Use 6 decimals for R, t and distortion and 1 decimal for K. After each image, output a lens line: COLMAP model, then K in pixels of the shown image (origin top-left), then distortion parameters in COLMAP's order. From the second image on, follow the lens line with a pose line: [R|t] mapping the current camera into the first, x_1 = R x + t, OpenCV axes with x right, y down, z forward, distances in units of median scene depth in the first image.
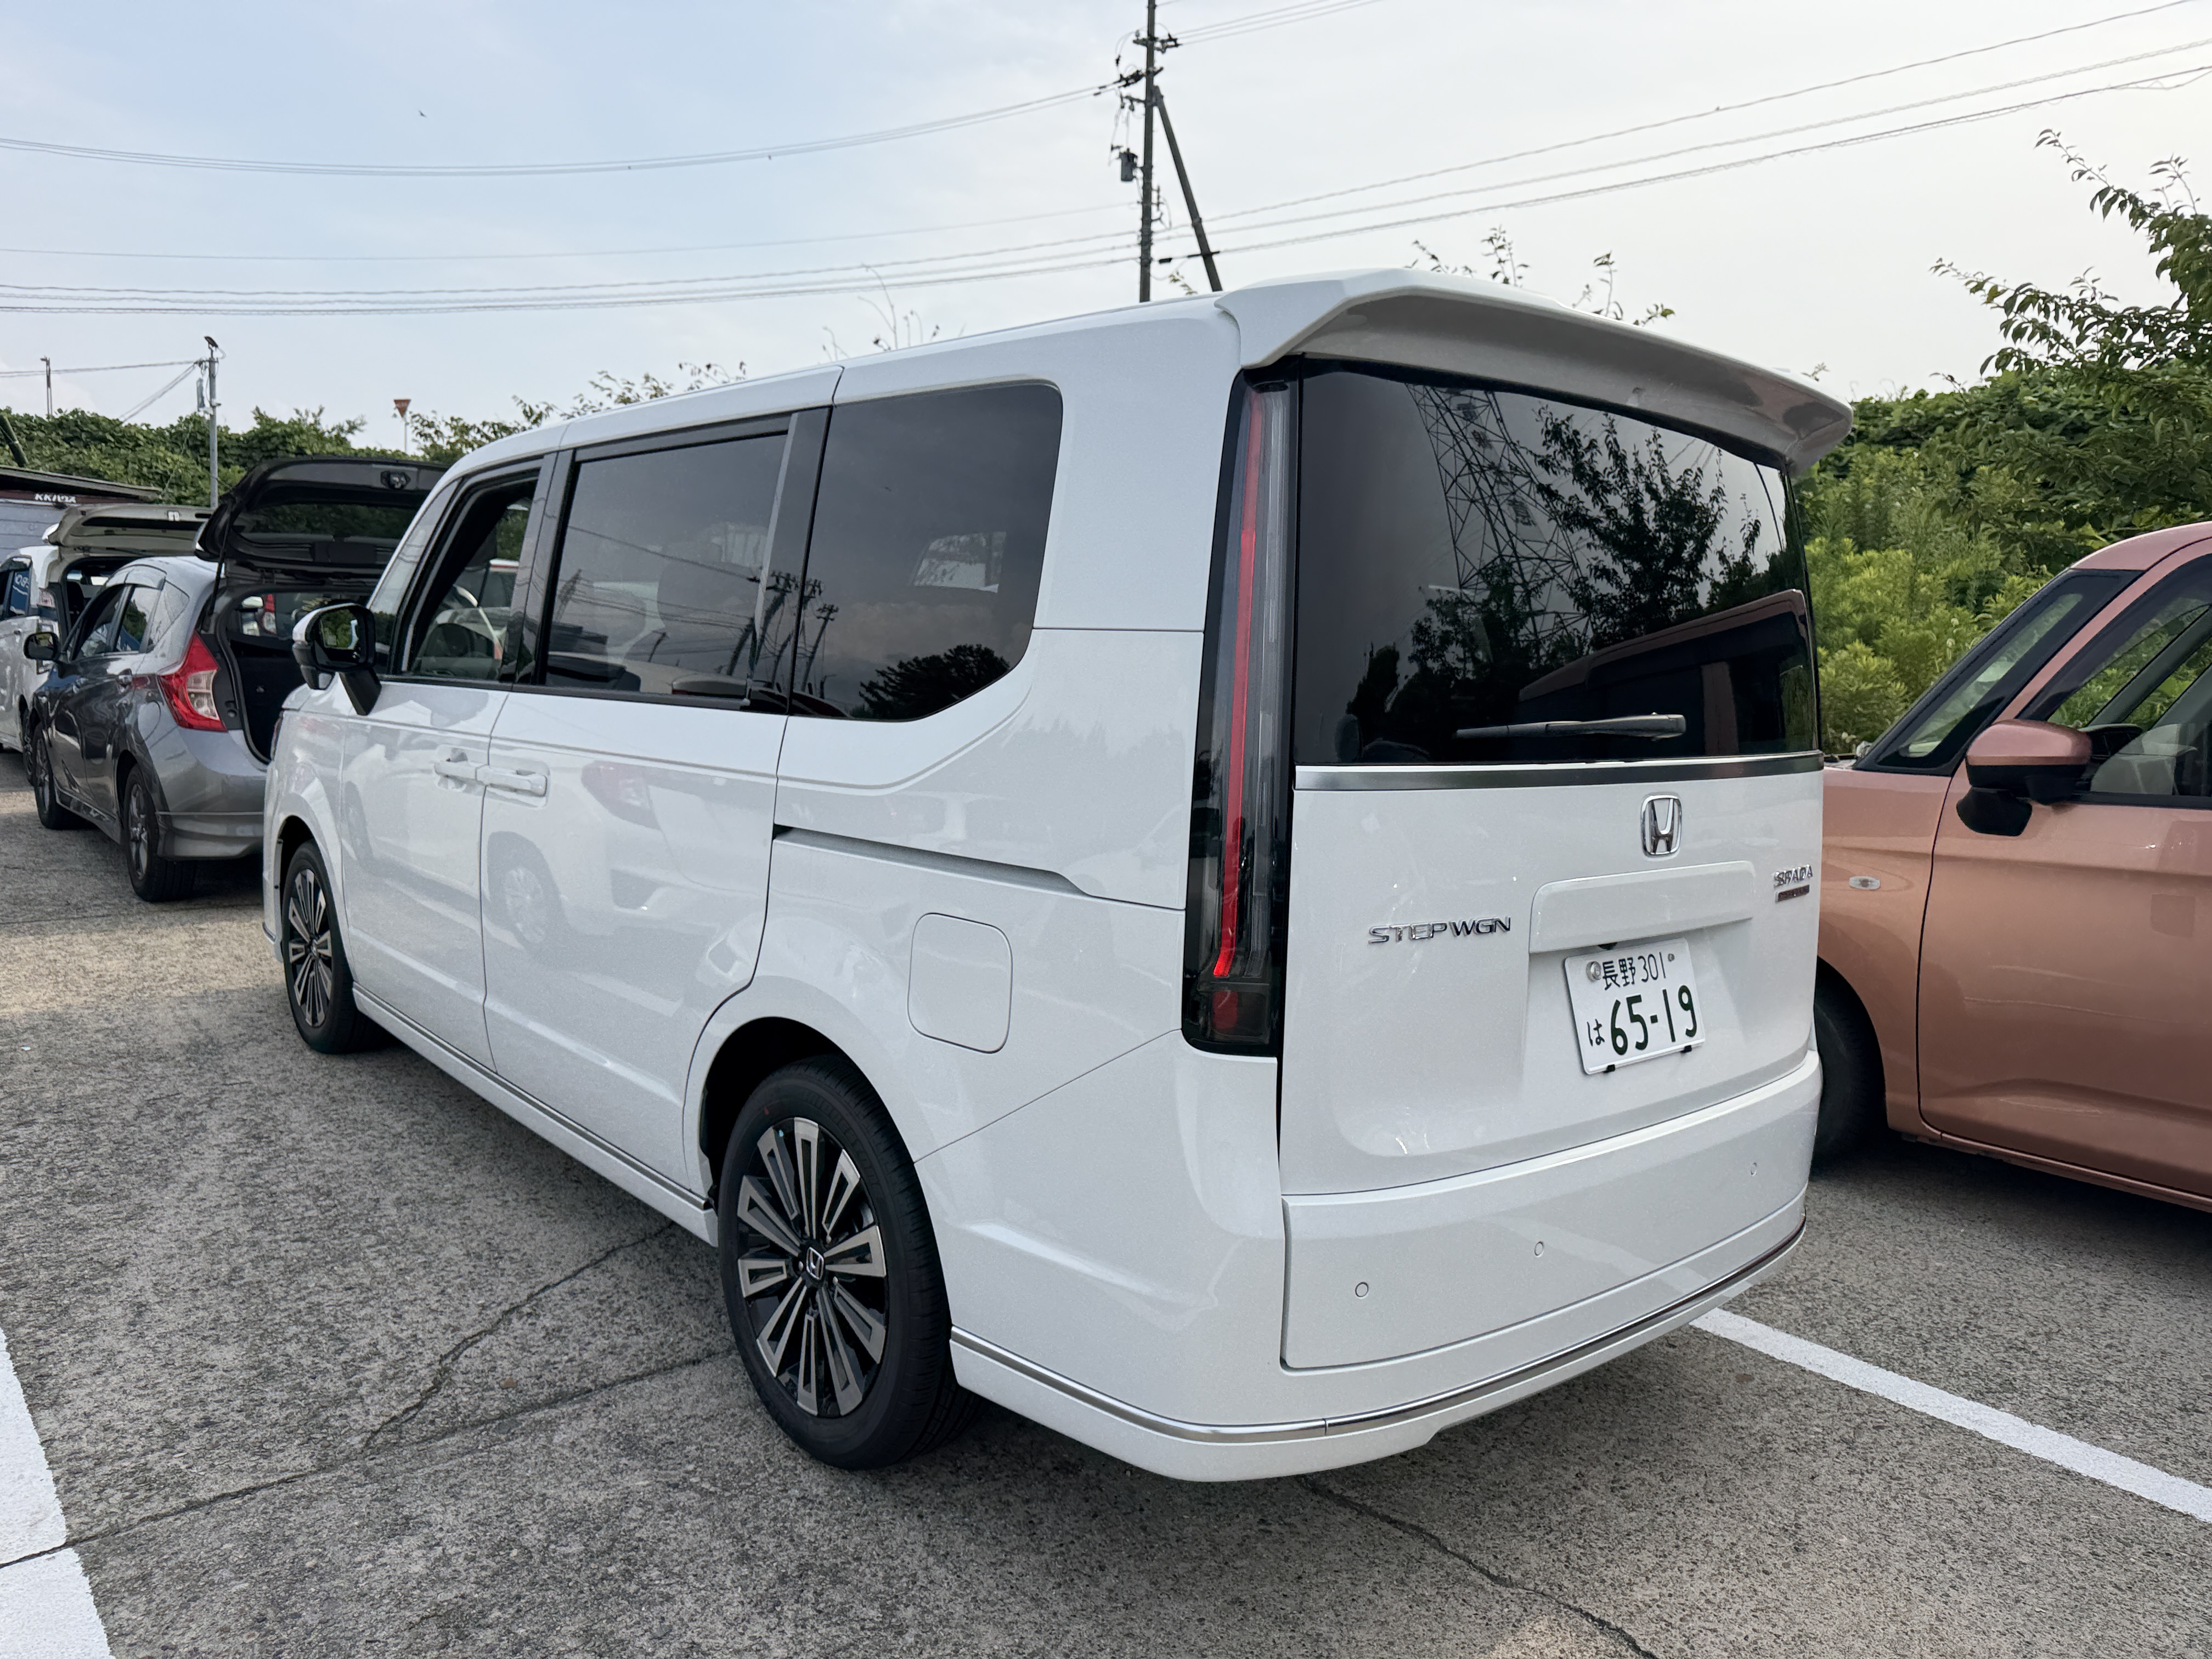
lens RADIAL K [[1622.6, 0, 1106.0], [0, 1622.6, 829.5], [0, 0, 1]] dist [-0.013010, -0.010823]
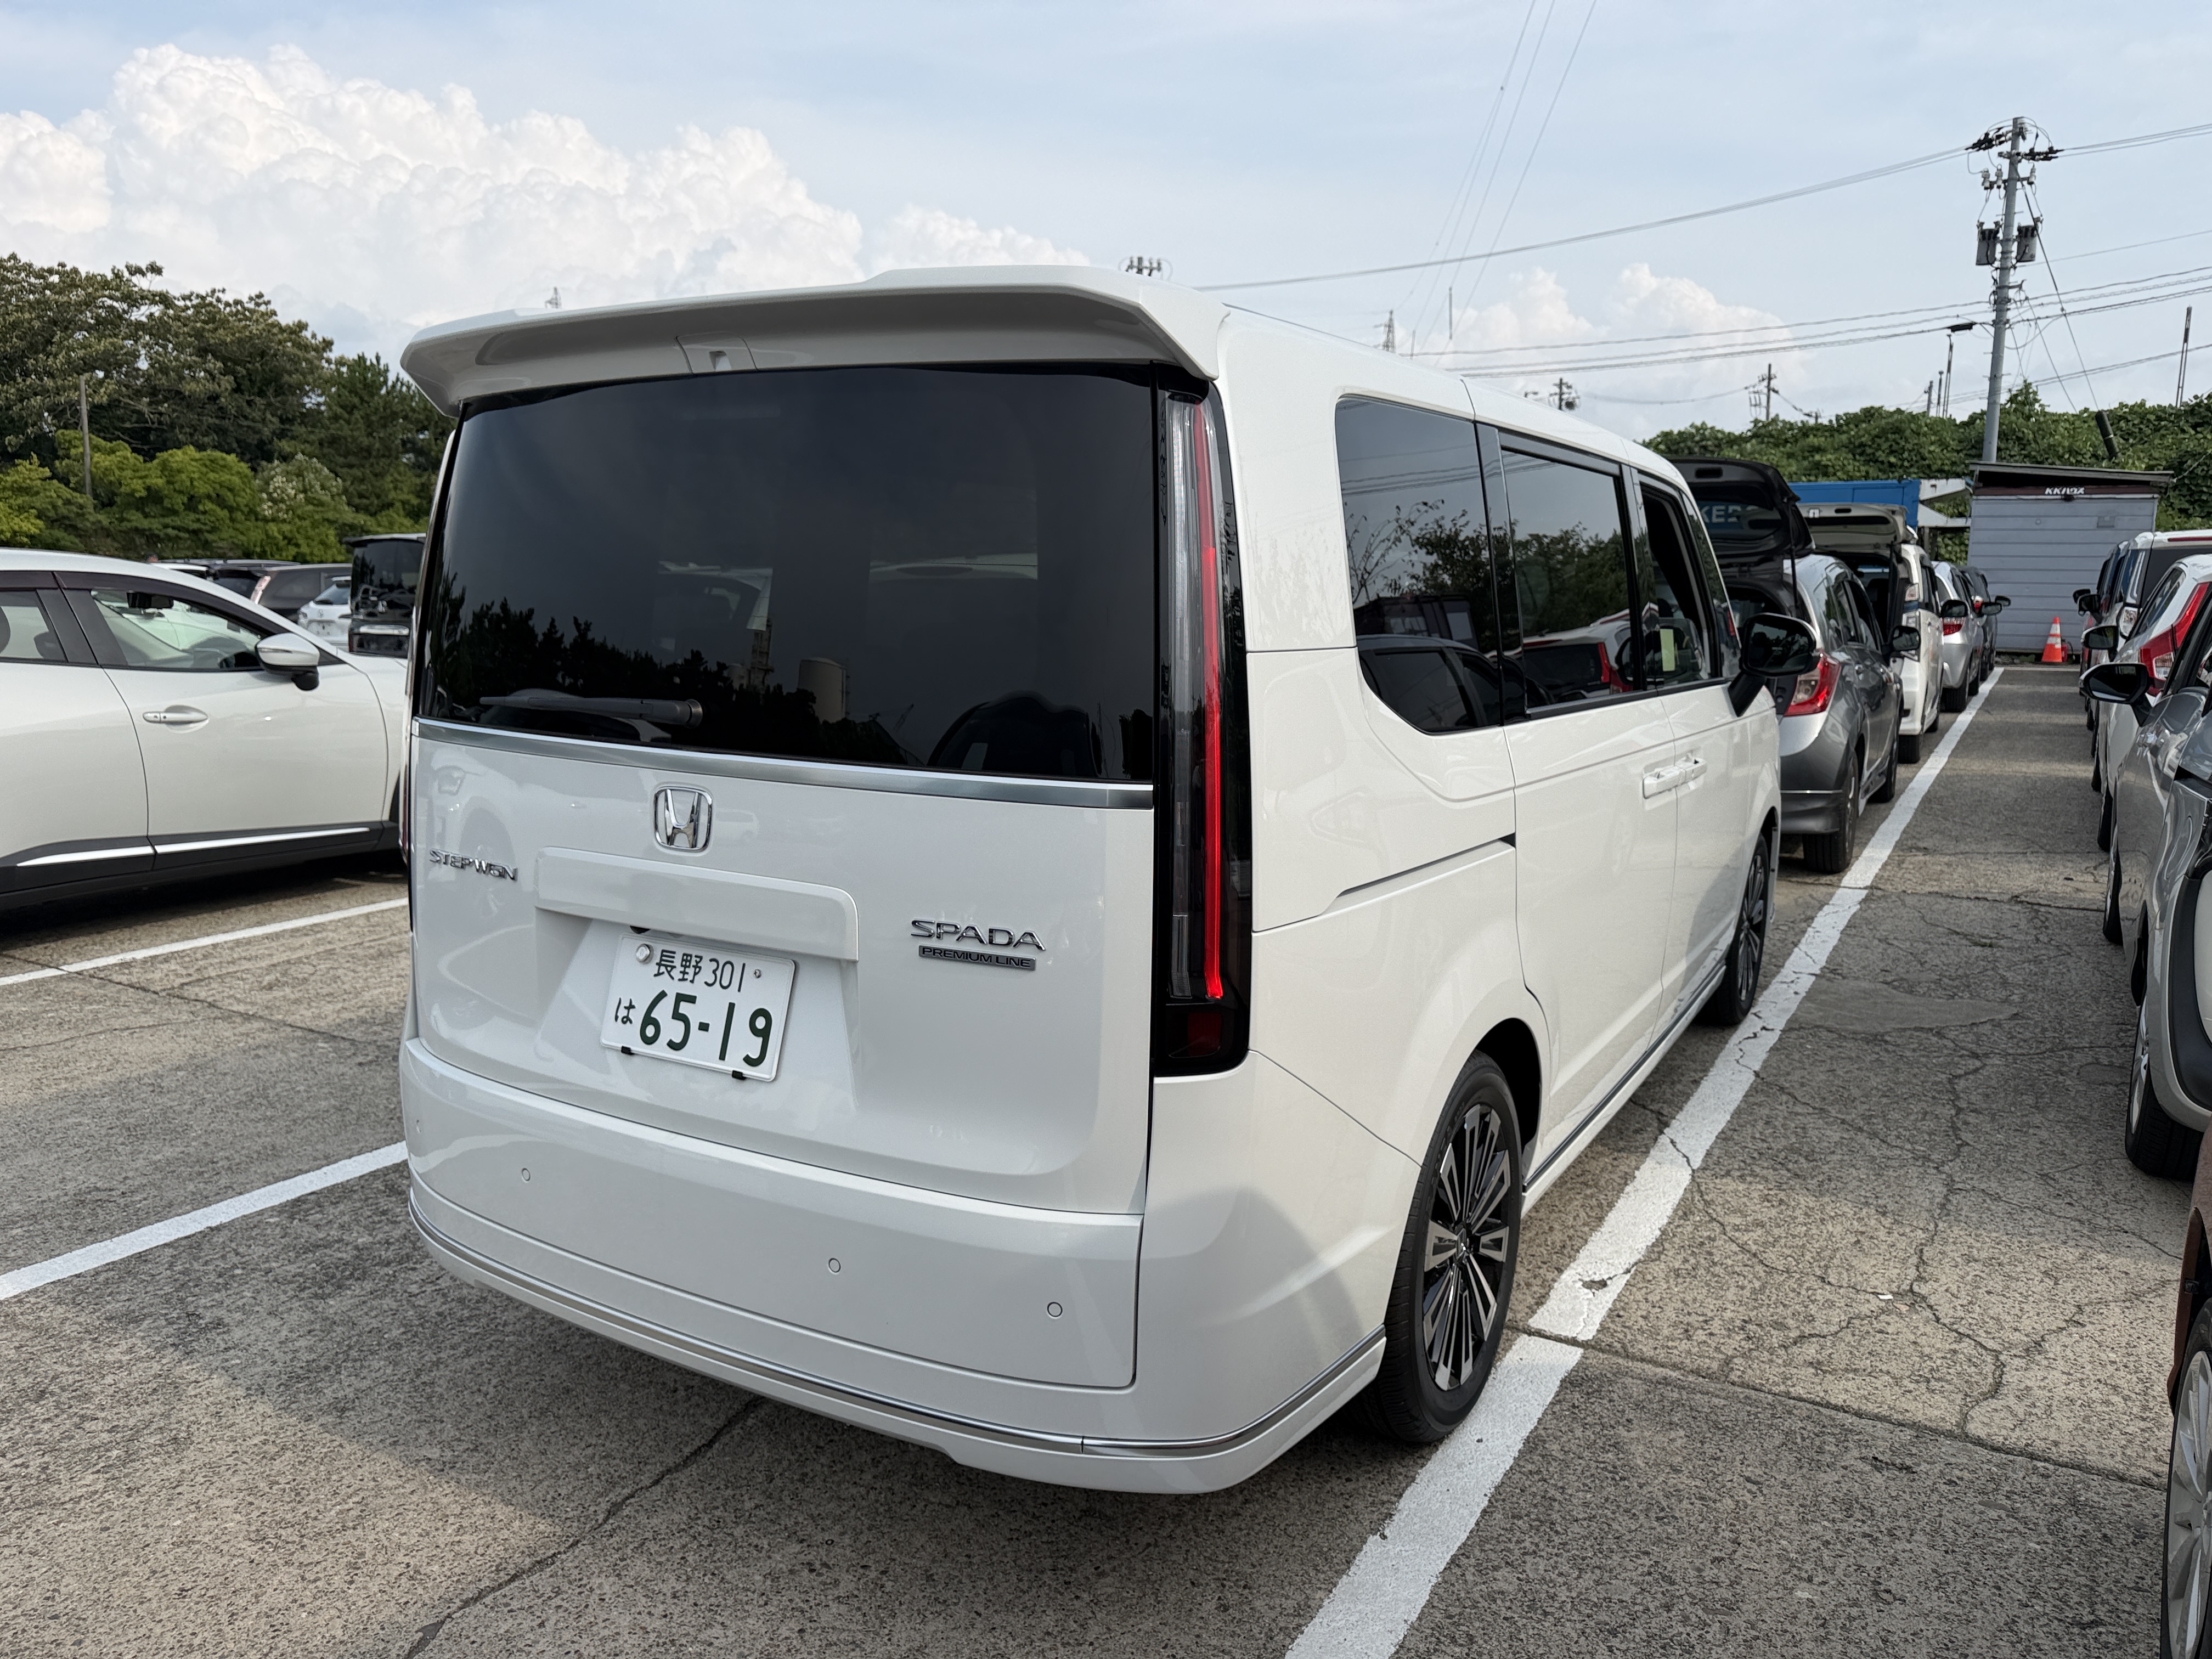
lens RADIAL K [[1622.6, 0, 1106.0], [0, 1622.6, 829.5], [0, 0, 1]] dist [-0.013010, -0.010823]
pose [[0.315868, 0.109863, -0.942421, 1.291460], [-0.104216, 0.991281, 0.080629, -0.095618], [0.943062, 0.072747, 0.324563, 0.918110]]
